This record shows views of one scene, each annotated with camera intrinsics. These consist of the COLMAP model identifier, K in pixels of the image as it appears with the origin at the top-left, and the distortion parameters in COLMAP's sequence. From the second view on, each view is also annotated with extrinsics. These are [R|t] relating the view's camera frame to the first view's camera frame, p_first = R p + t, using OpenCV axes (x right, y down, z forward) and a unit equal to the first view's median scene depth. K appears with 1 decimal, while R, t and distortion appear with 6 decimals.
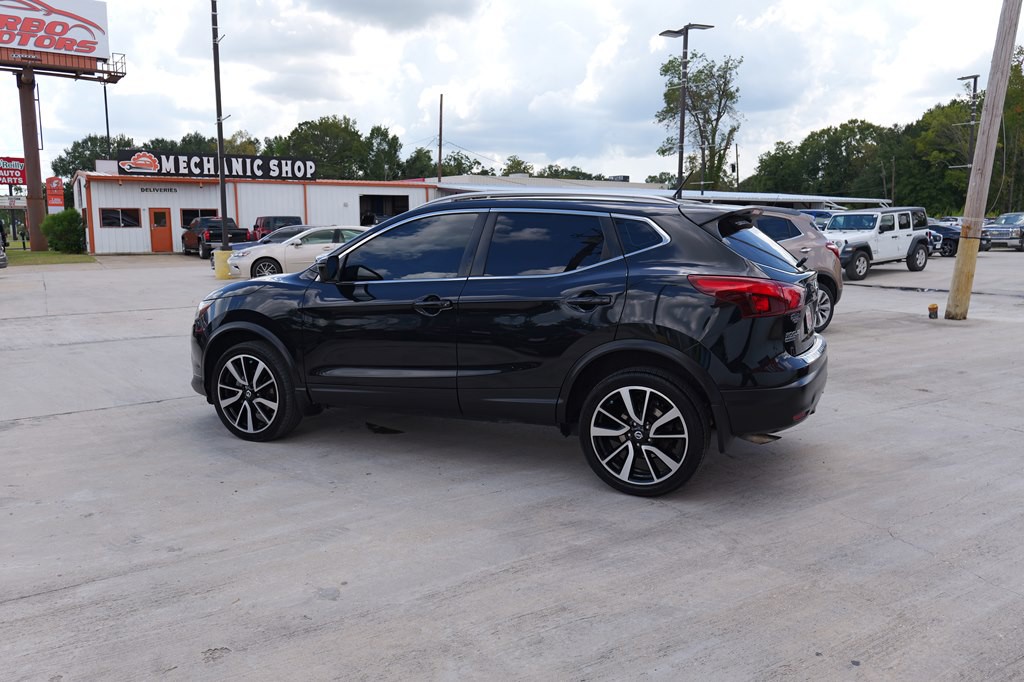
lens RADIAL K [[820.6, 0, 540.5], [0, 820.6, 340.1], [0, 0, 1]] dist [0.010226, -0.017914]
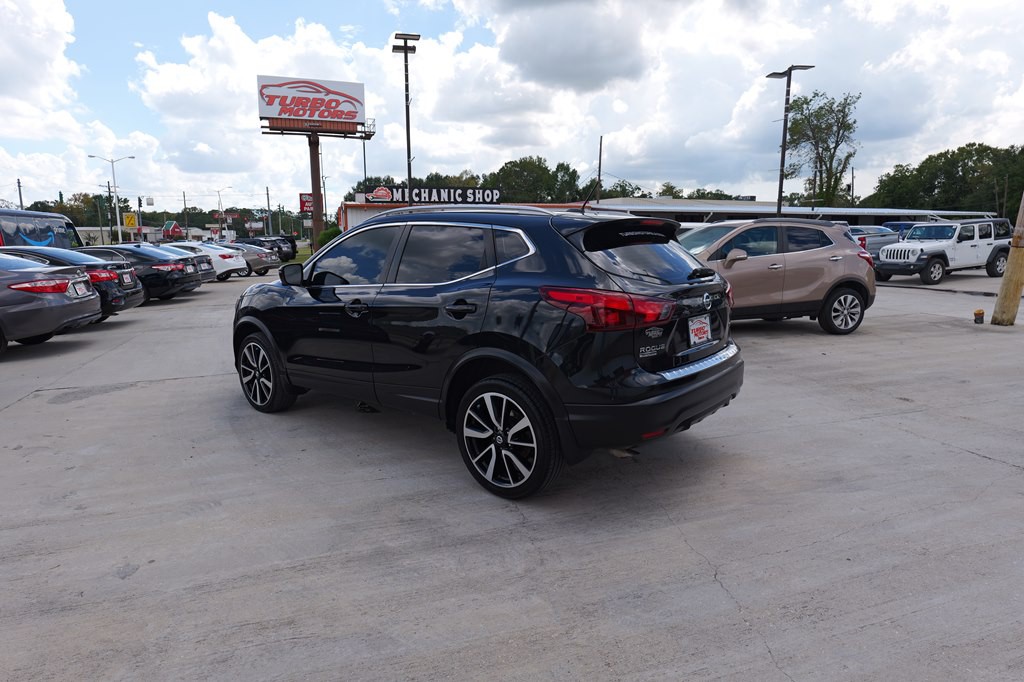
lens RADIAL K [[613.3, 0, 521.8], [0, 613.3, 333.7], [0, 0, 1]] dist [-0.020035, 0.006168]
pose [[0.964113, 0.035903, -0.263054, 0.182853], [-0.031046, 0.999262, 0.022600, -0.019627], [0.263671, -0.013622, 0.964516, 0.135827]]
